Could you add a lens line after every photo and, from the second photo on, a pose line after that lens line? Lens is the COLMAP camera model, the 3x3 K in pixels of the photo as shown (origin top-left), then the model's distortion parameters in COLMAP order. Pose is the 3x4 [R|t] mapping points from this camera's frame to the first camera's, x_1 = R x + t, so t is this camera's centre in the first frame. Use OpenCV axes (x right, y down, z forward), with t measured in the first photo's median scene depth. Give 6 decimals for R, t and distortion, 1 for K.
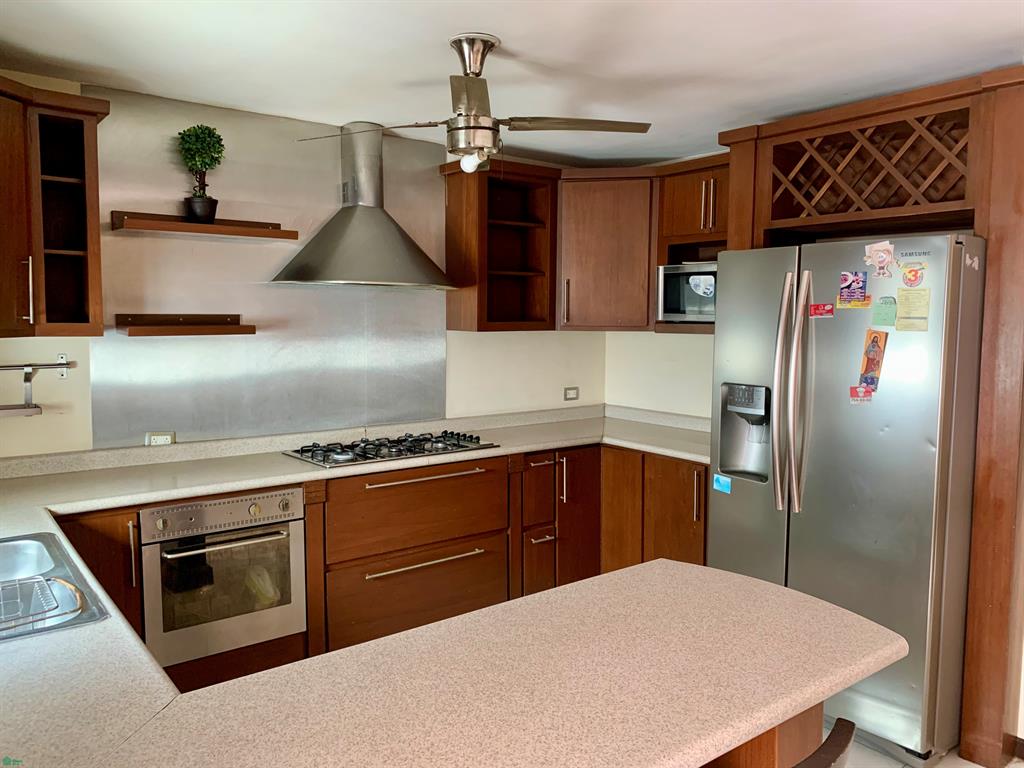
lens RADIAL K [[786.4, 0, 512.0], [0, 786.4, 384.0], [0, 0, 1]] dist [0.100276, -0.148014]
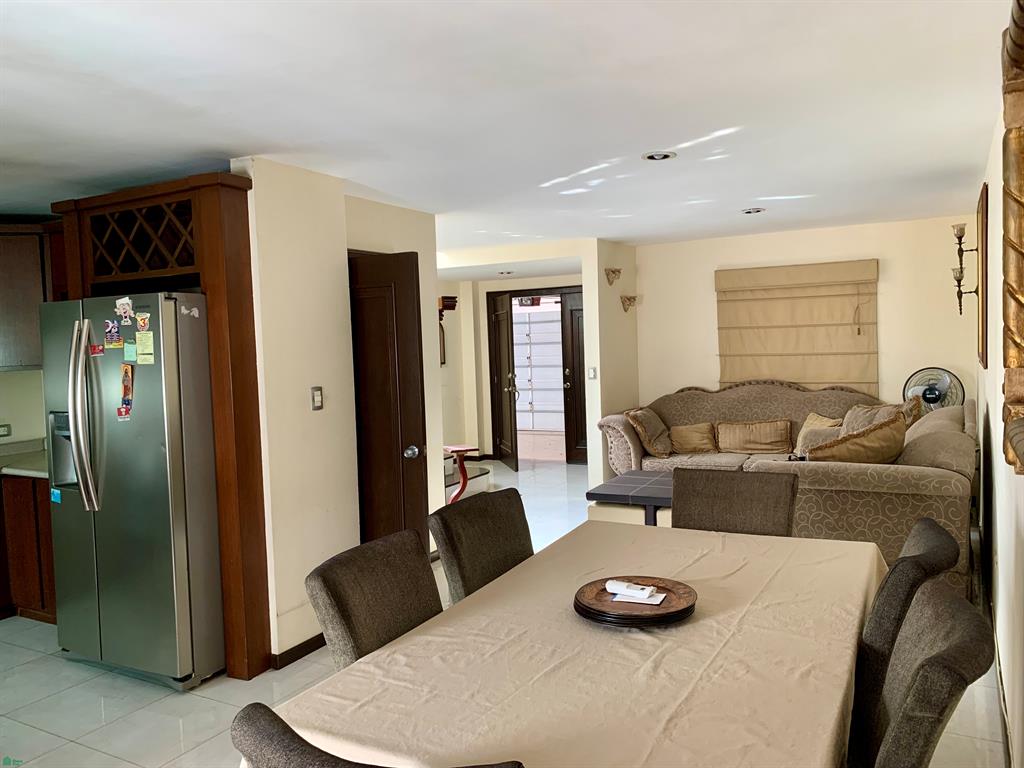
lens RADIAL K [[786.4, 0, 512.0], [0, 786.4, 384.0], [0, 0, 1]] dist [0.100276, -0.148014]
pose [[0.919477, -0.063490, 0.387984, 0.431421], [0.076547, 0.996898, -0.018275, 0.031516], [-0.385621, 0.046503, 0.921485, -0.378894]]
